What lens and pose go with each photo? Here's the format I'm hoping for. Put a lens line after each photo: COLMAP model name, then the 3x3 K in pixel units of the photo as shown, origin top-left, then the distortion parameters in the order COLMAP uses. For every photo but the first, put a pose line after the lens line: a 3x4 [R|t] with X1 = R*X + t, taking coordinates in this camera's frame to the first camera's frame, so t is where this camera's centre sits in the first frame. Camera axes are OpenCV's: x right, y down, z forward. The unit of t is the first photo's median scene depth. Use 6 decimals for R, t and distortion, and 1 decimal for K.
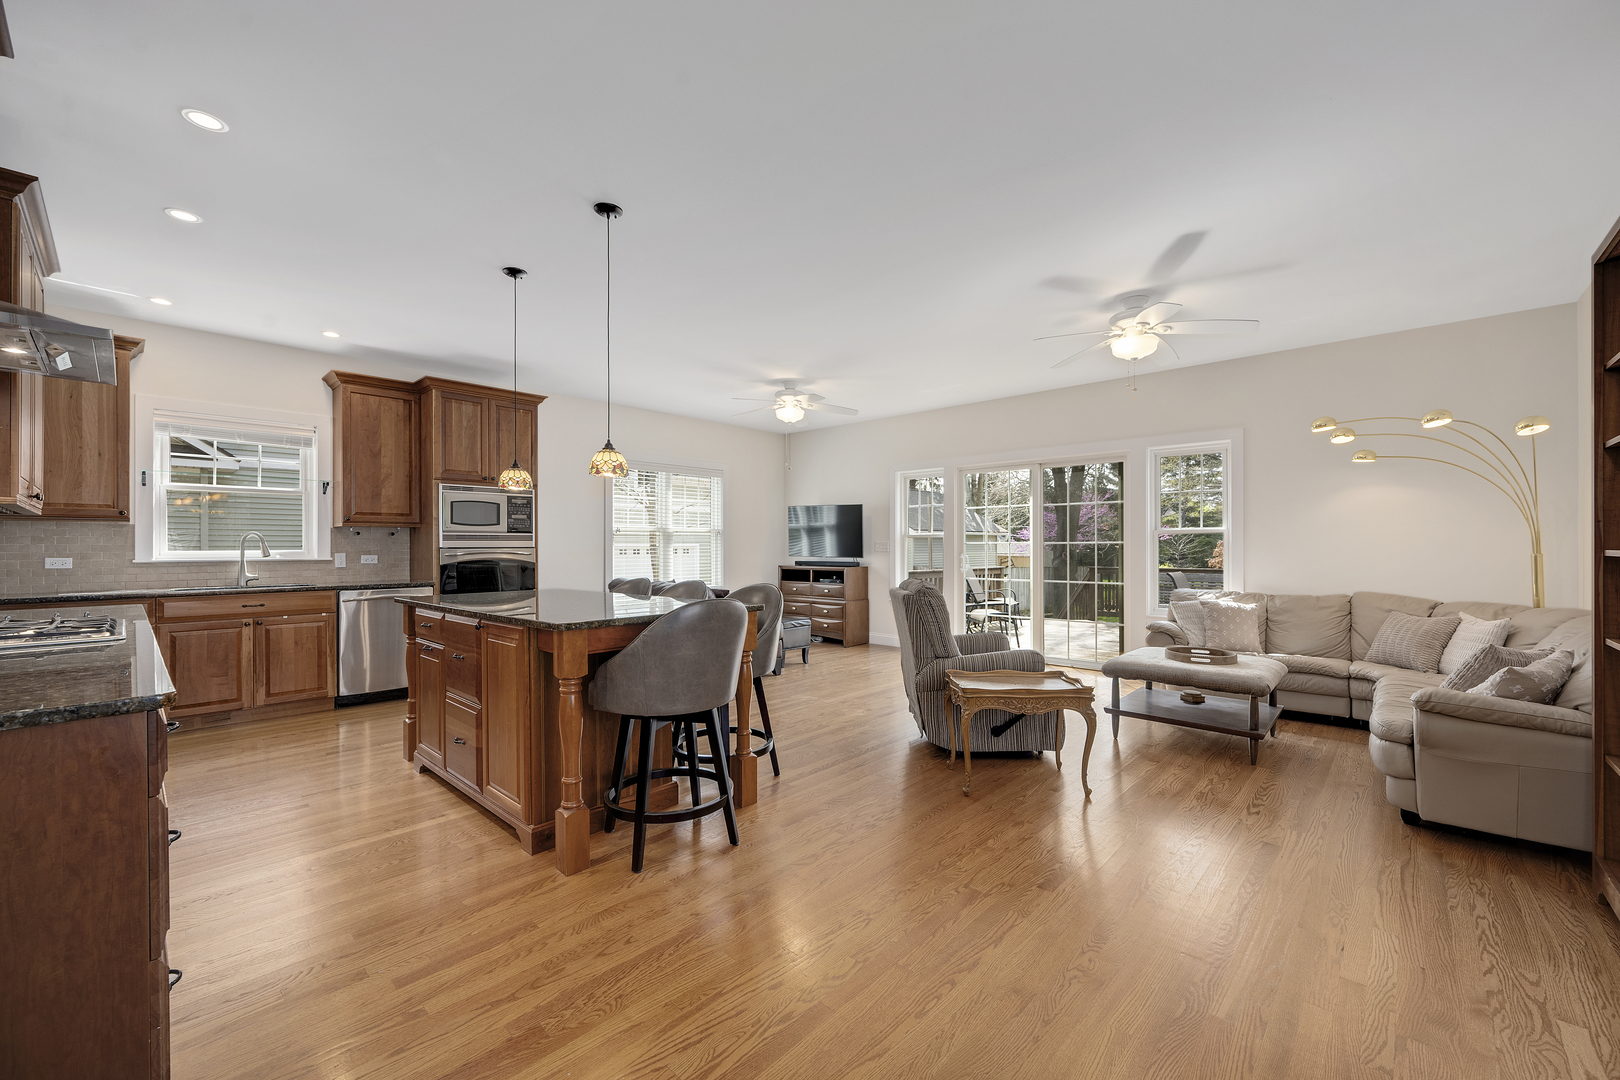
lens RADIAL K [[642.2, 0, 818.8], [0, 642.2, 544.6], [0, 0, 1]] dist [-0.001592, -0.000329]
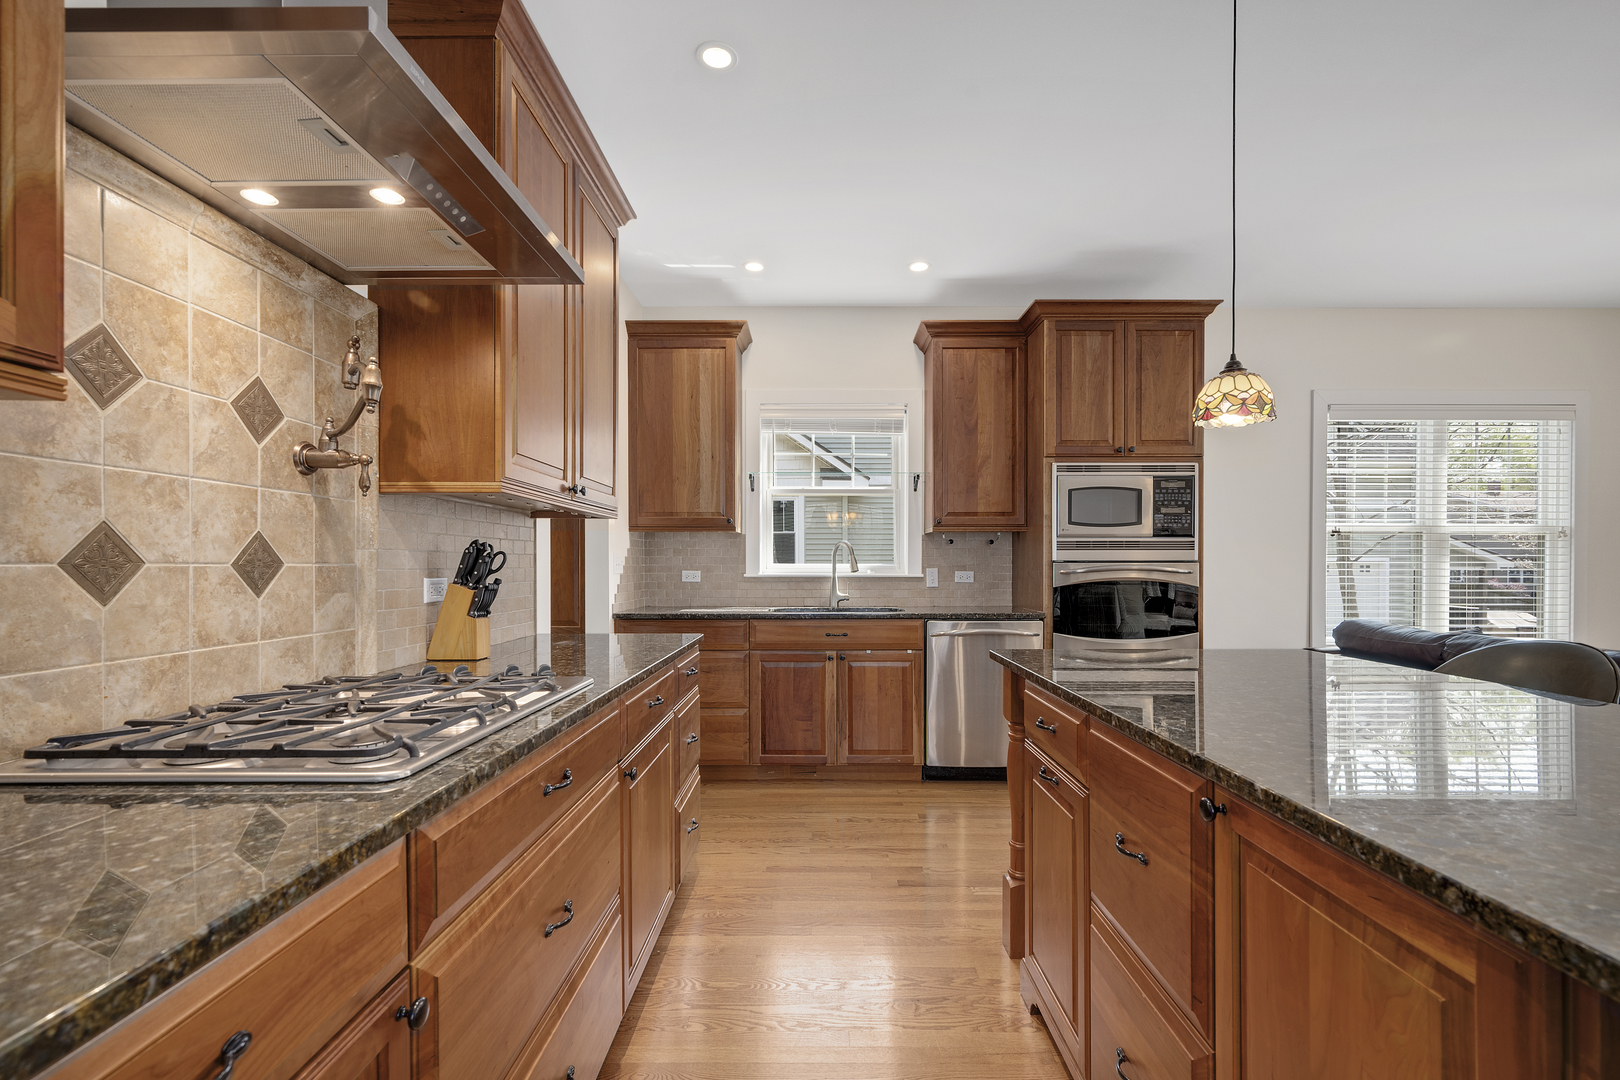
lens RADIAL K [[712.4, 0, 817.5], [0, 712.4, 568.2], [0, 0, 1]] dist [-0.002296, -0.000296]
pose [[0.673912, 0.009733, -0.738748, -0.228790], [-0.000658, 0.999921, 0.012573, 0.003015], [0.738811, -0.007987, 0.673865, 0.353711]]
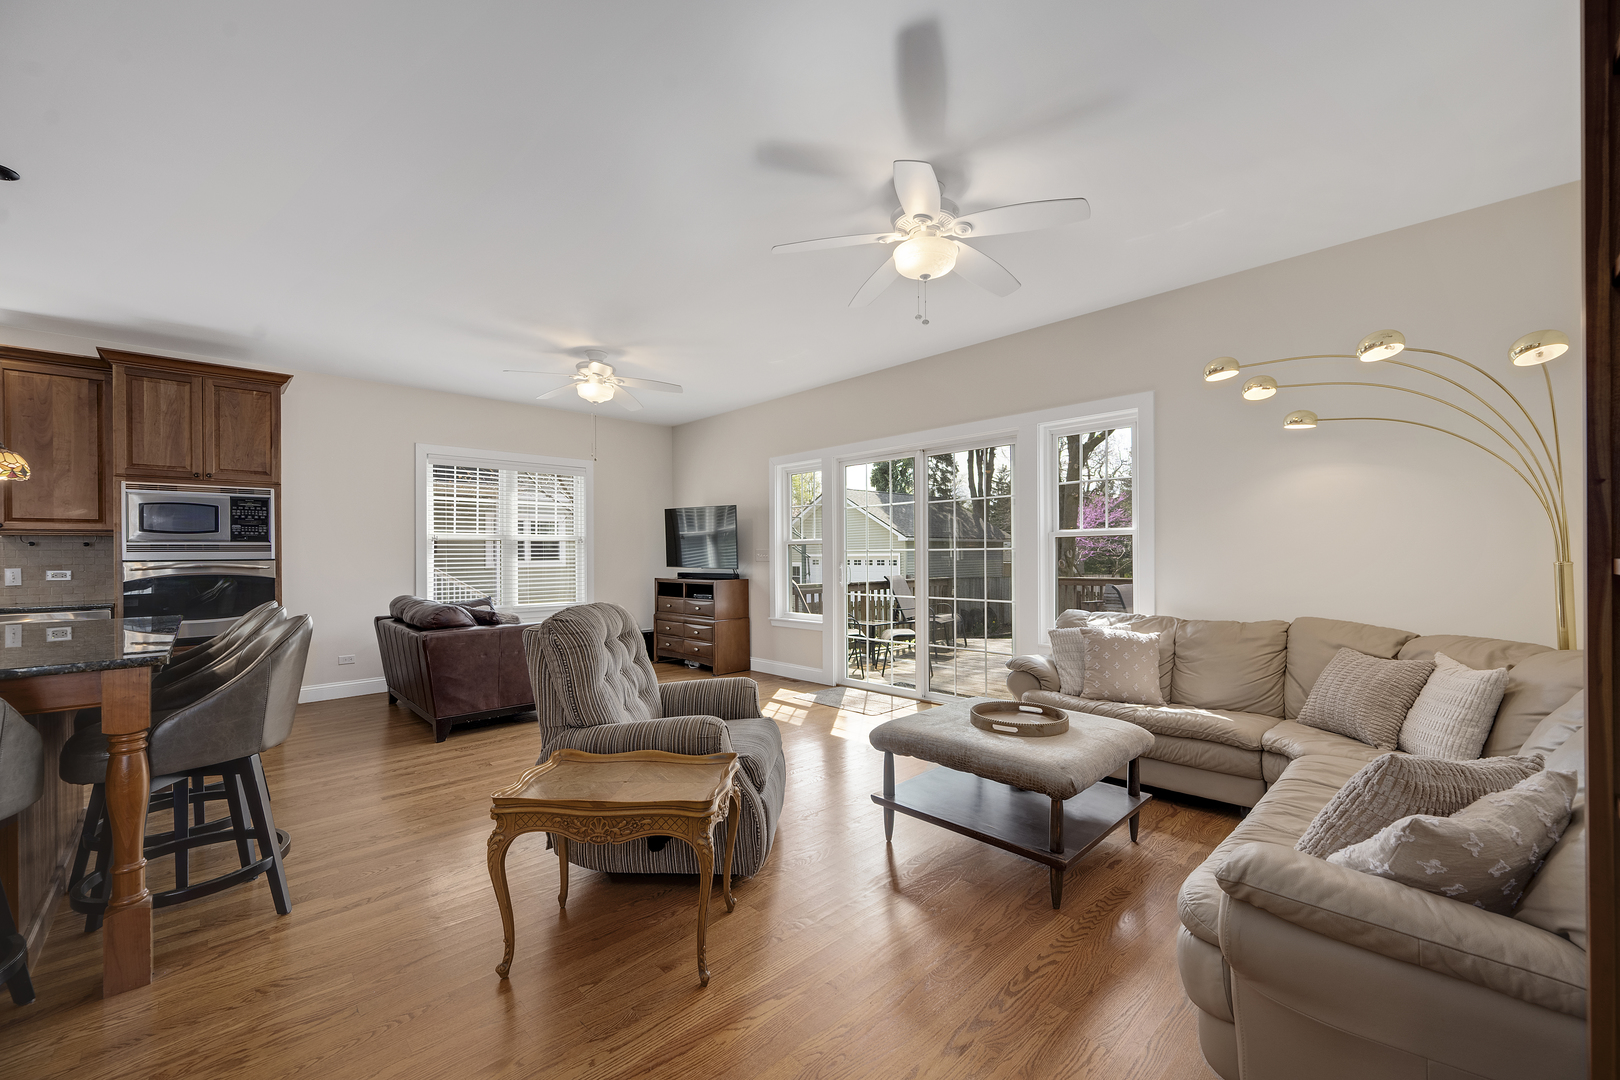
lens RADIAL K [[644.4, 0, 810.6], [0, 644.4, 553.2], [0, 0, 1]] dist [-0.001055, 0.000077]
pose [[0.998144, -0.006485, -0.060556, 0.338407], [0.006494, 0.999979, -0.000053, 0.000947], [0.060555, -0.000341, 0.998165, 0.258944]]
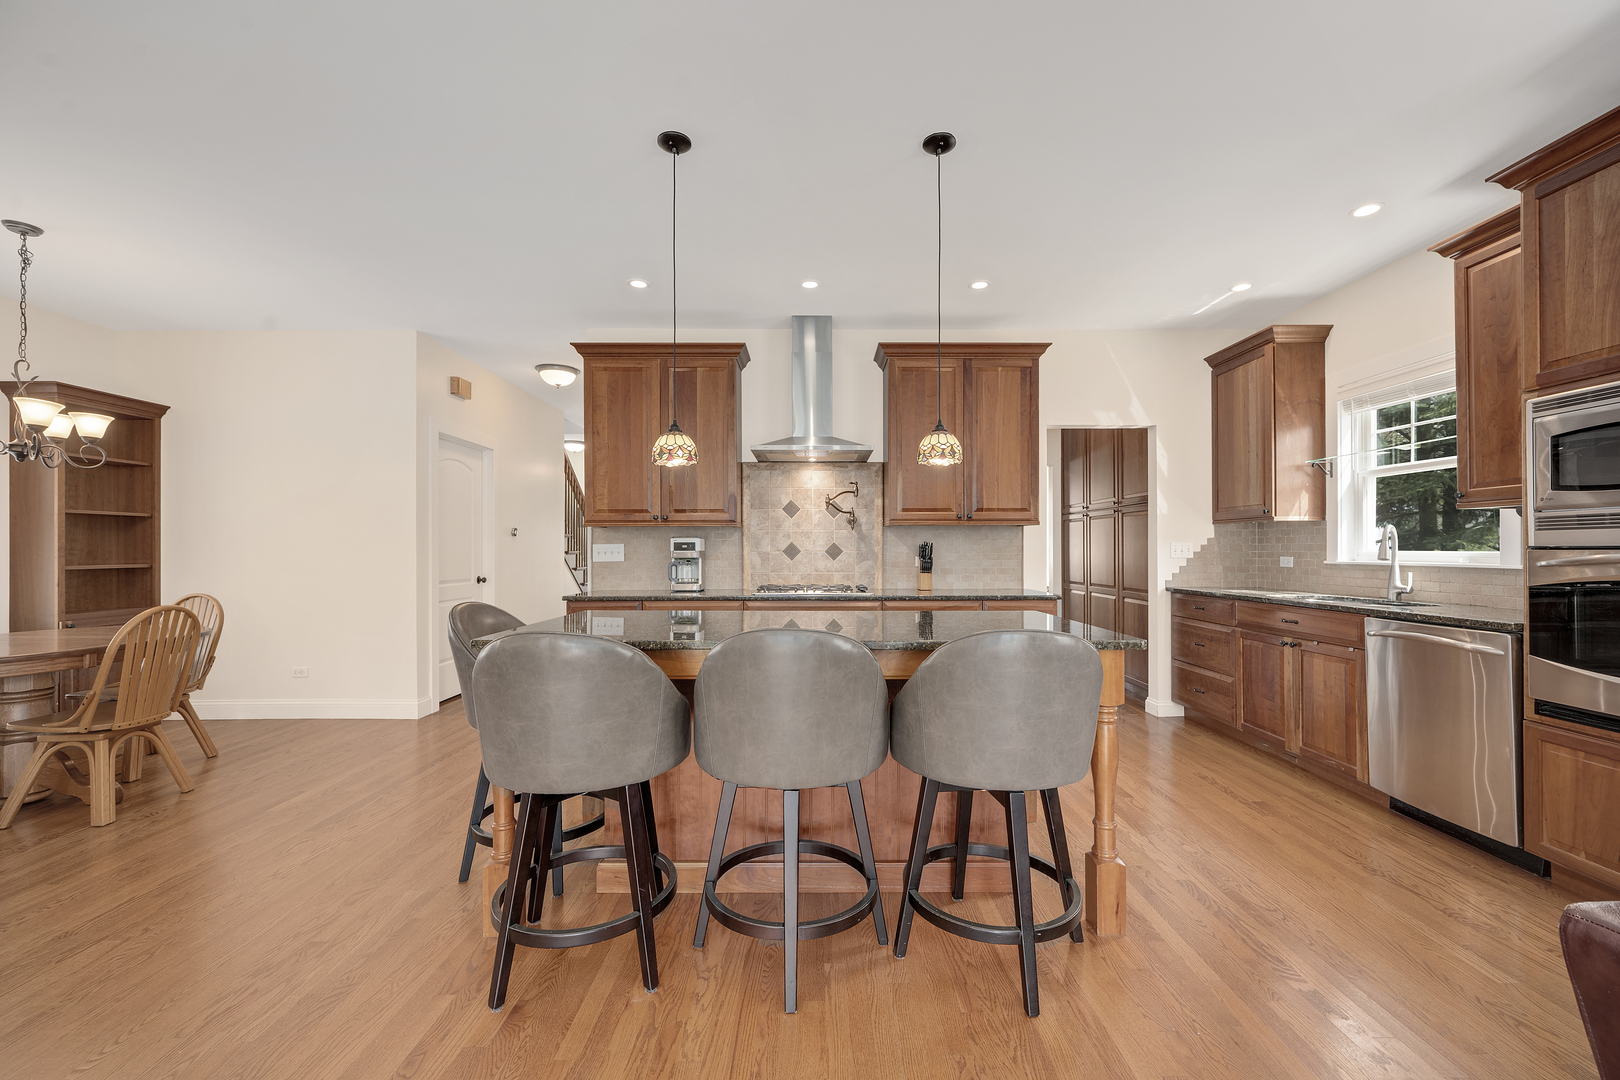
lens RADIAL K [[642.2, 0, 818.8], [0, 642.2, 544.6], [0, 0, 1]] dist [-0.001592, -0.000329]
pose [[-0.729491, 0.001554, -0.683989, 0.062955], [0.008994, 0.999933, -0.007321, 0.001792], [0.683932, -0.011493, -0.729456, 1.040142]]
